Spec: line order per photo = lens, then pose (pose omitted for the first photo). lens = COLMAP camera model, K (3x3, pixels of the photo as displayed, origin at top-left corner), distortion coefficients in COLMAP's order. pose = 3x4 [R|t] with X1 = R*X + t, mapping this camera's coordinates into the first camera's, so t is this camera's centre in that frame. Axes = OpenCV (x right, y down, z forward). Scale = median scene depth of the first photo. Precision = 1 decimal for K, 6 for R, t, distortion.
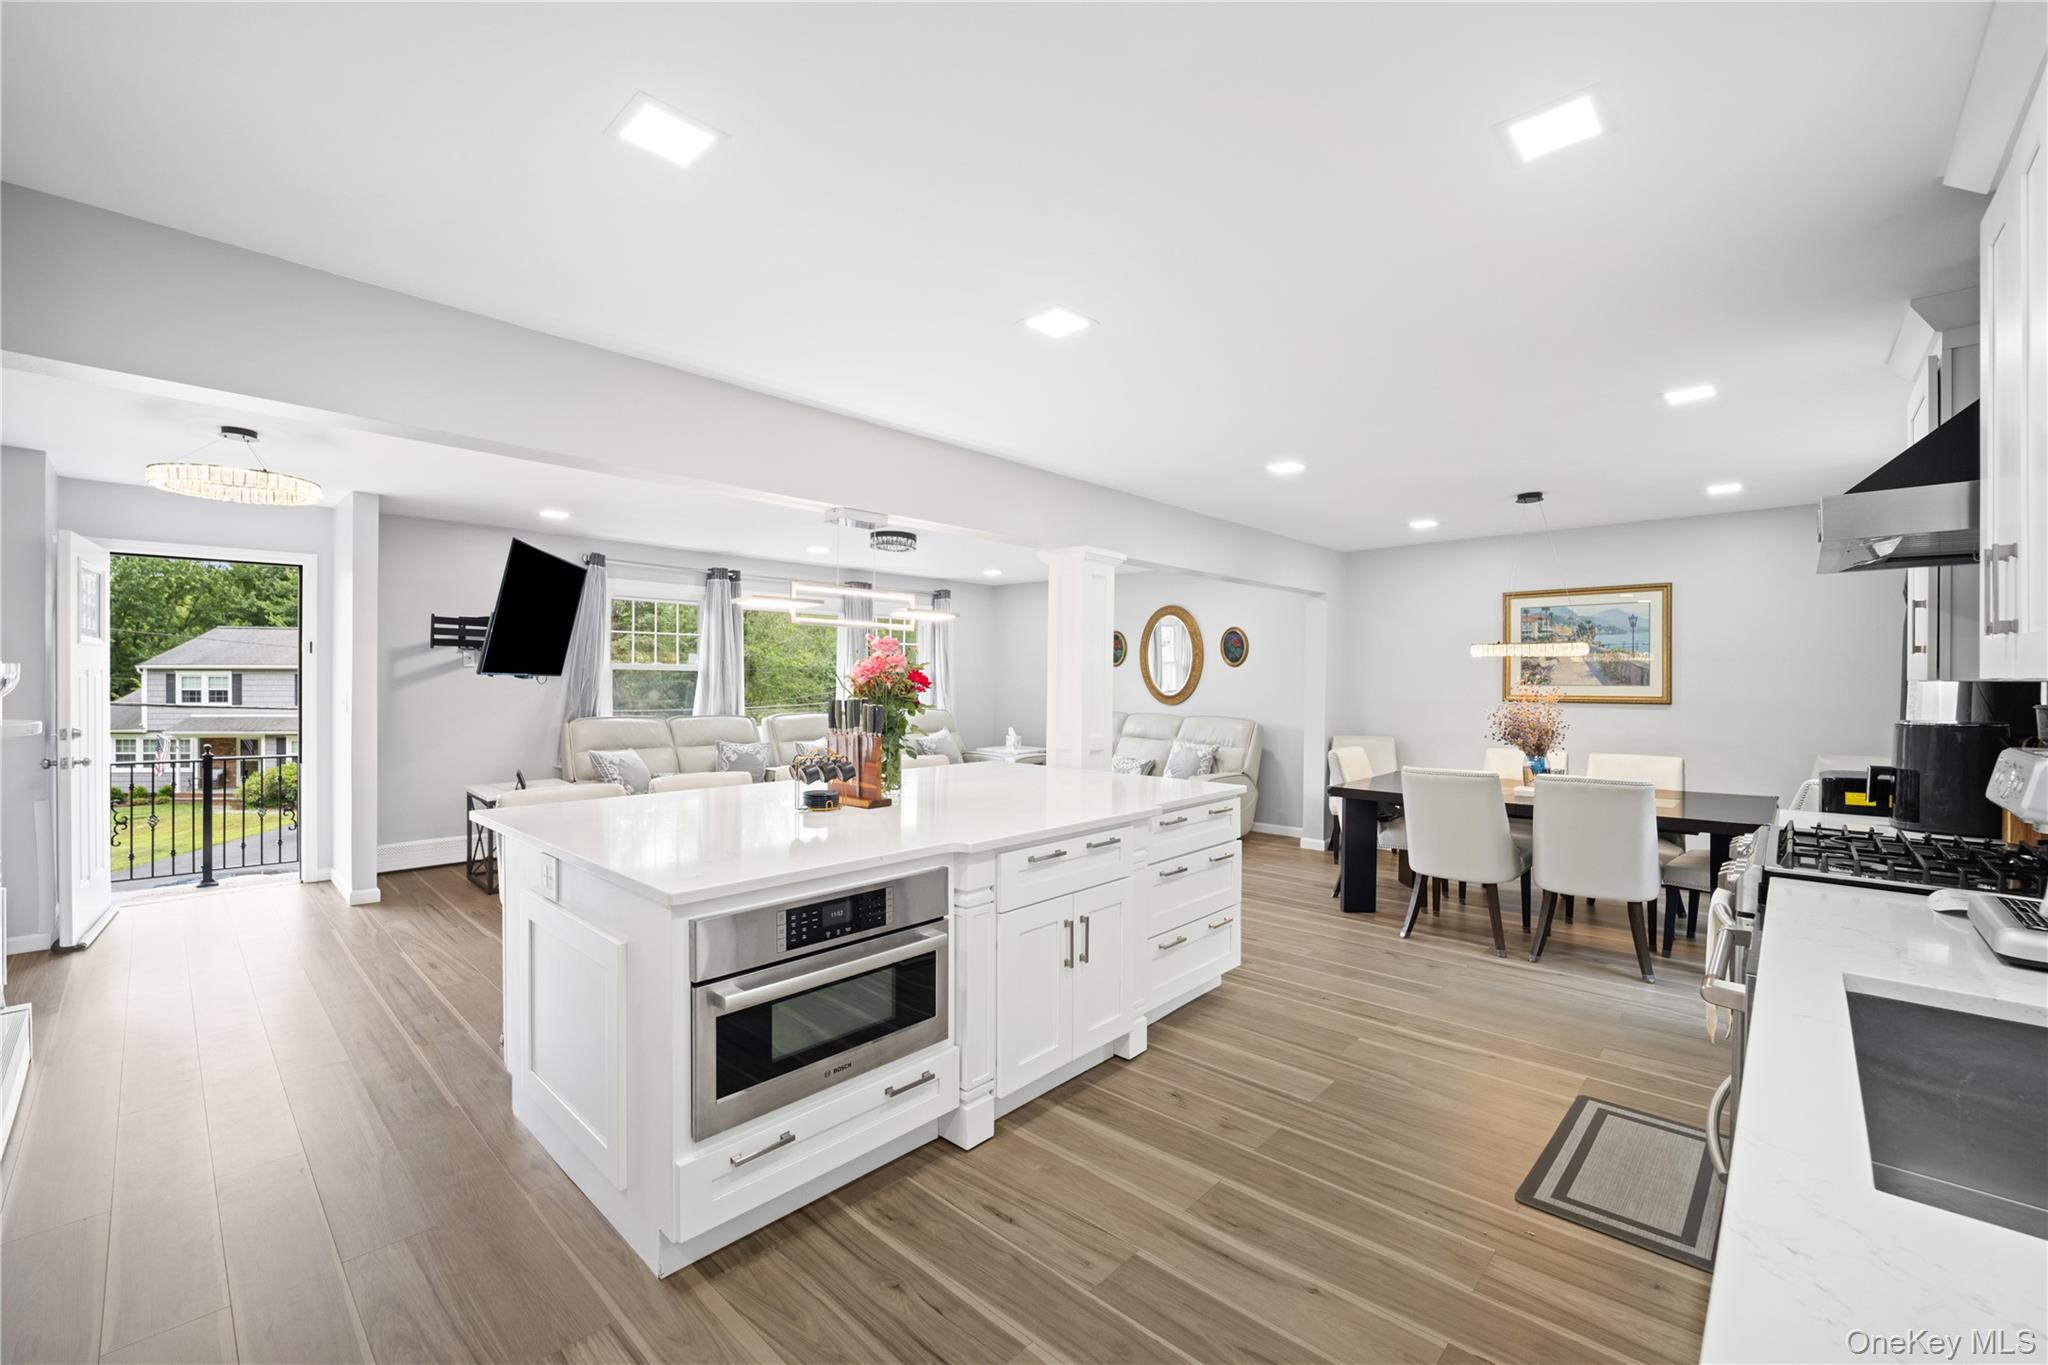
lens RADIAL K [[827.1, 0, 1035.0], [0, 827.1, 684.0], [0, 0, 1]] dist [-0.007614, -0.000248]
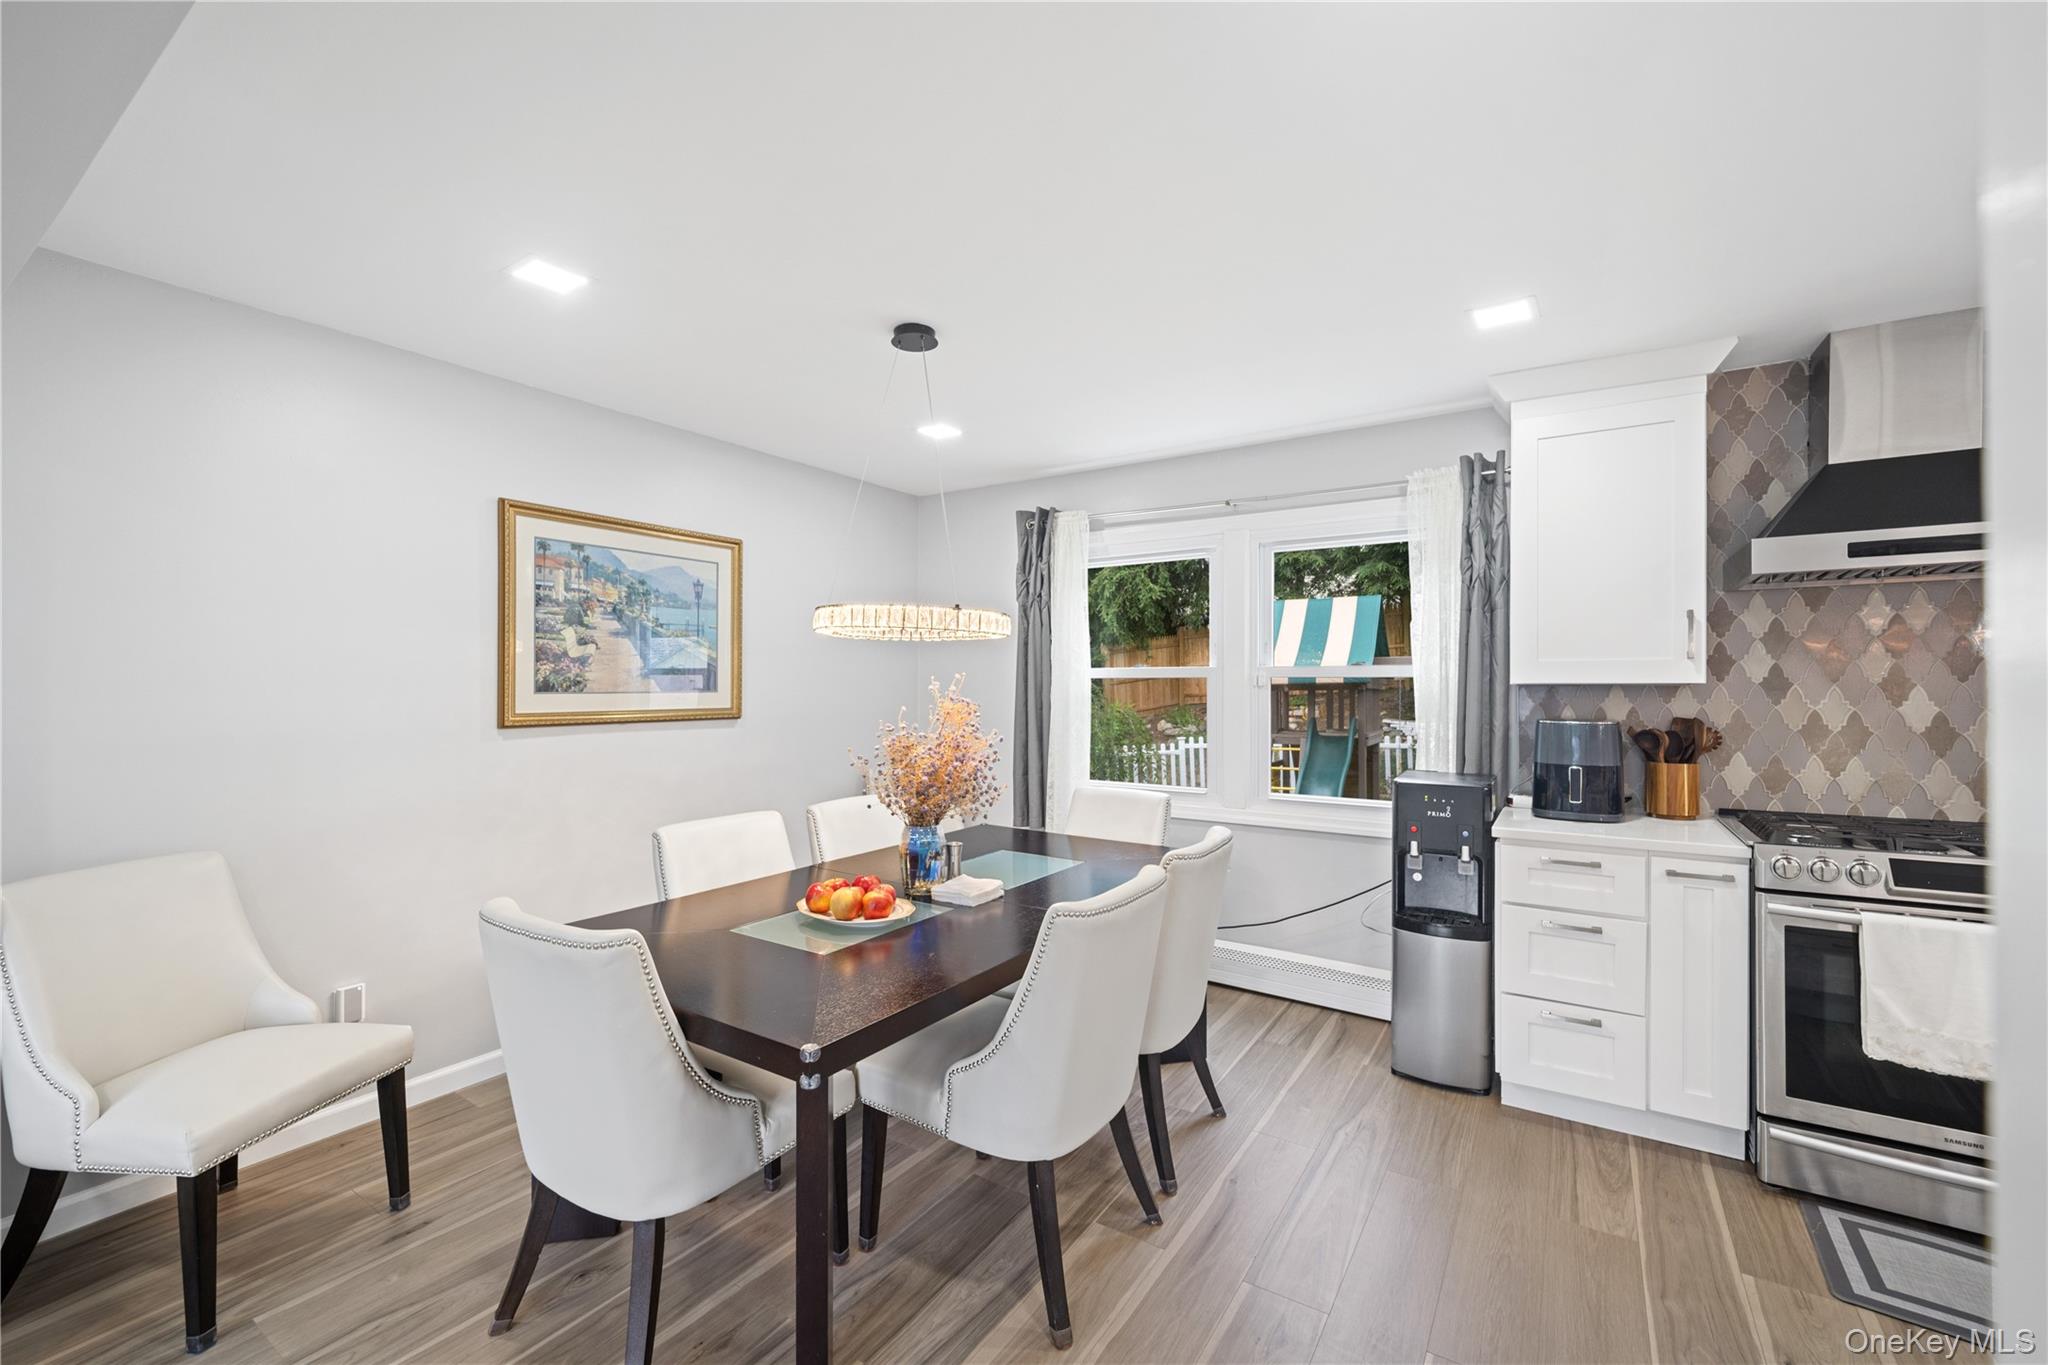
lens RADIAL K [[827.1, 0, 1035.0], [0, 827.1, 684.0], [0, 0, 1]] dist [-0.007614, -0.000248]
pose [[-0.171456, -0.002361, 0.985189, 0.051182], [0.004035, 0.999987, 0.003099, -0.004385], [-0.985184, 0.004506, -0.171444, 0.794915]]
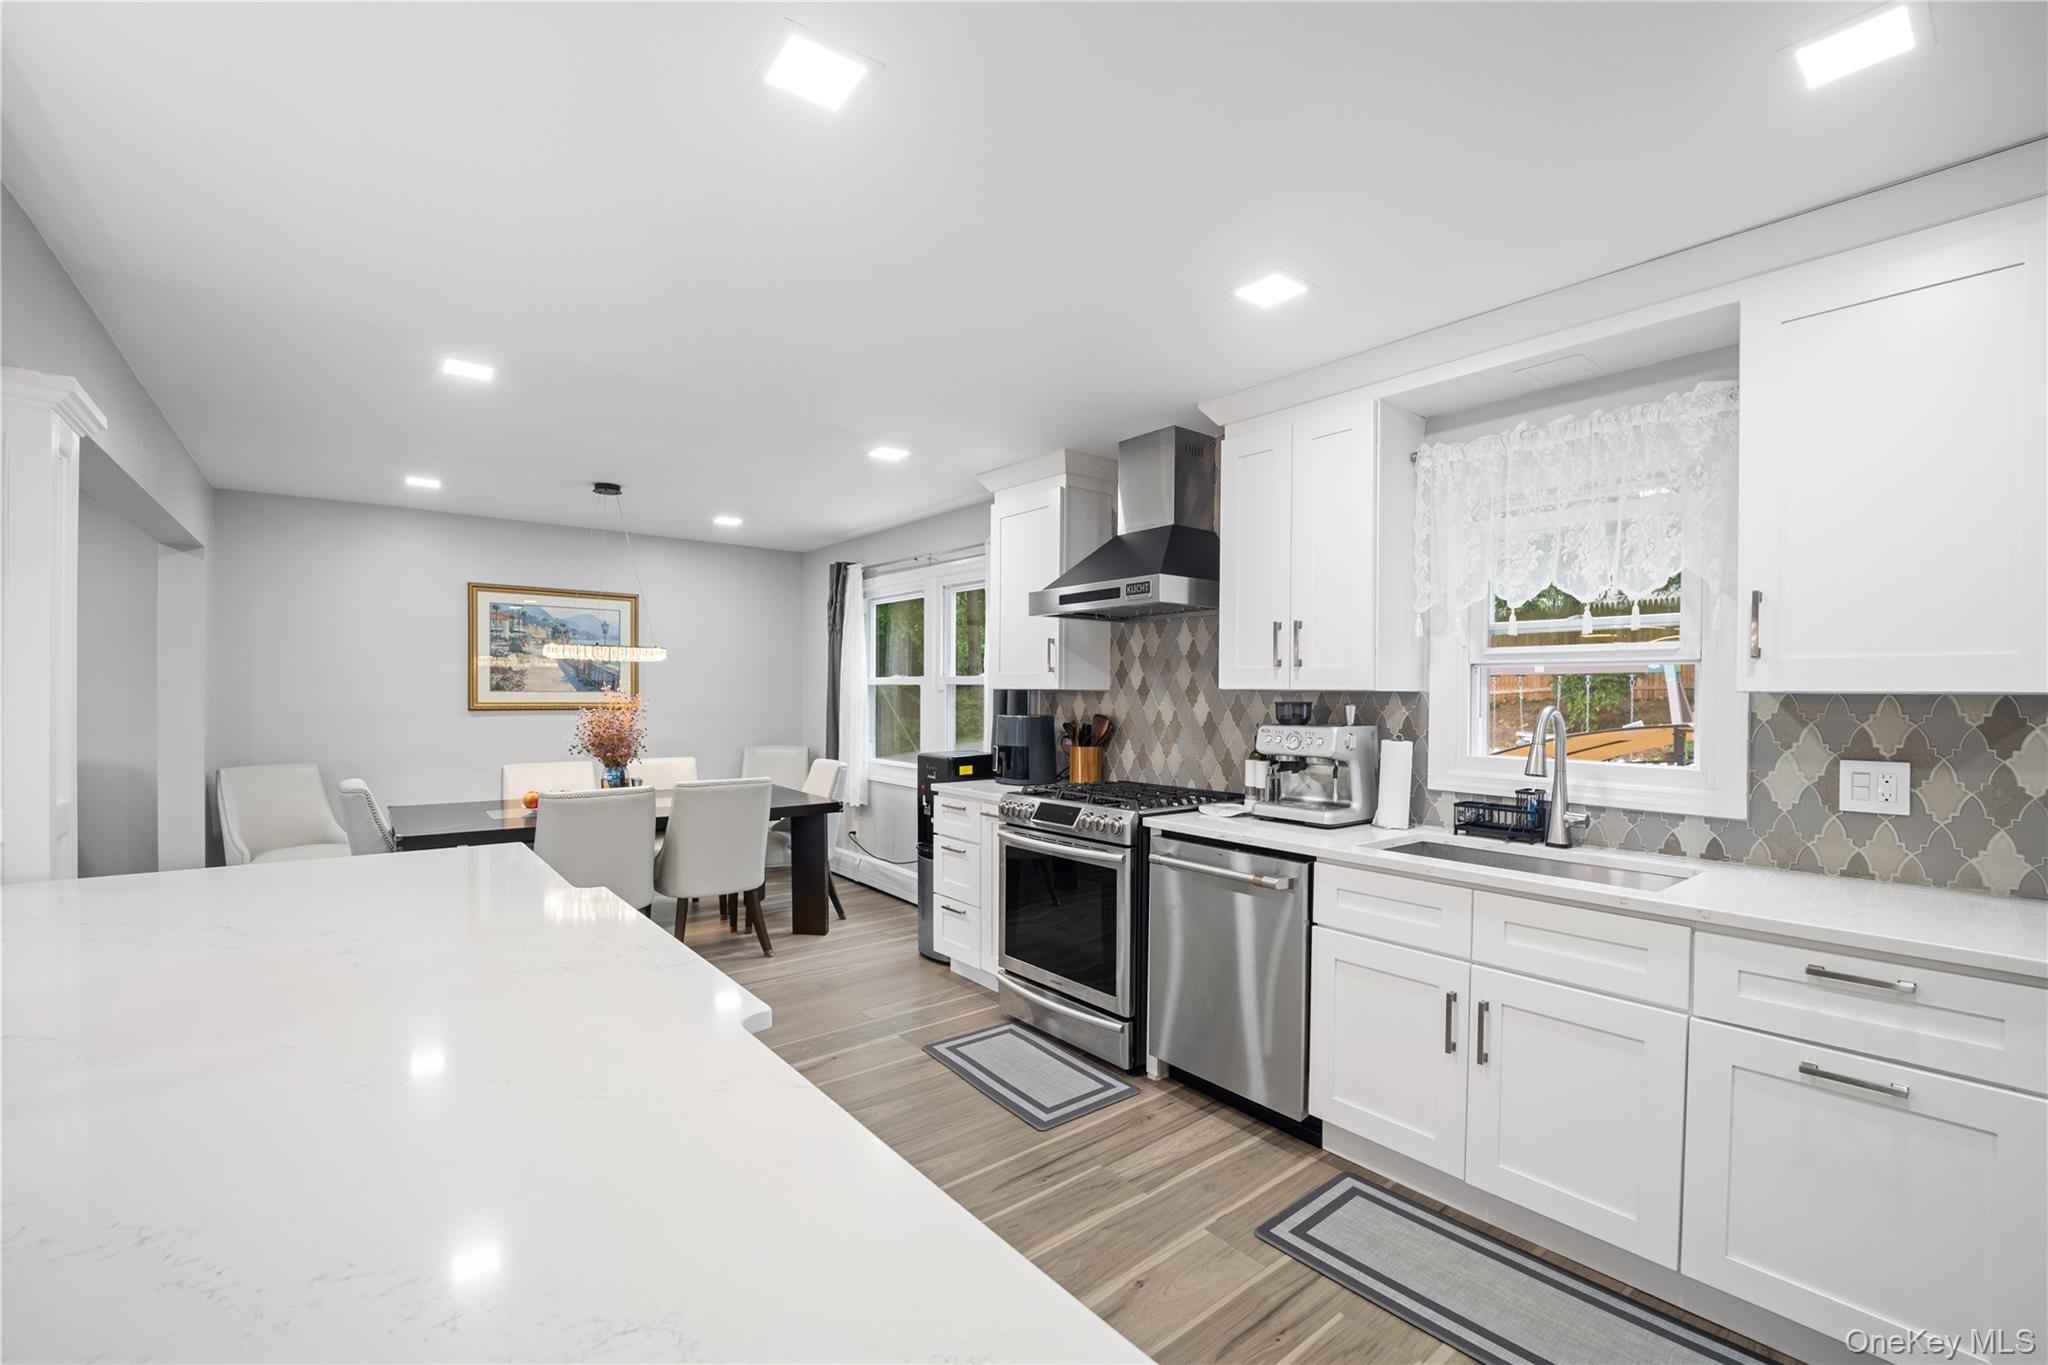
lens RADIAL K [[859.9, 0, 1033.0], [0, 859.9, 700.7], [0, 0, 1]] dist [0.001306, 0.000028]
pose [[0.145079, -0.013757, 0.989324, -0.228343], [-0.001780, 0.999898, 0.014165, -0.002554], [-0.989418, -0.003816, 0.145040, 0.302949]]
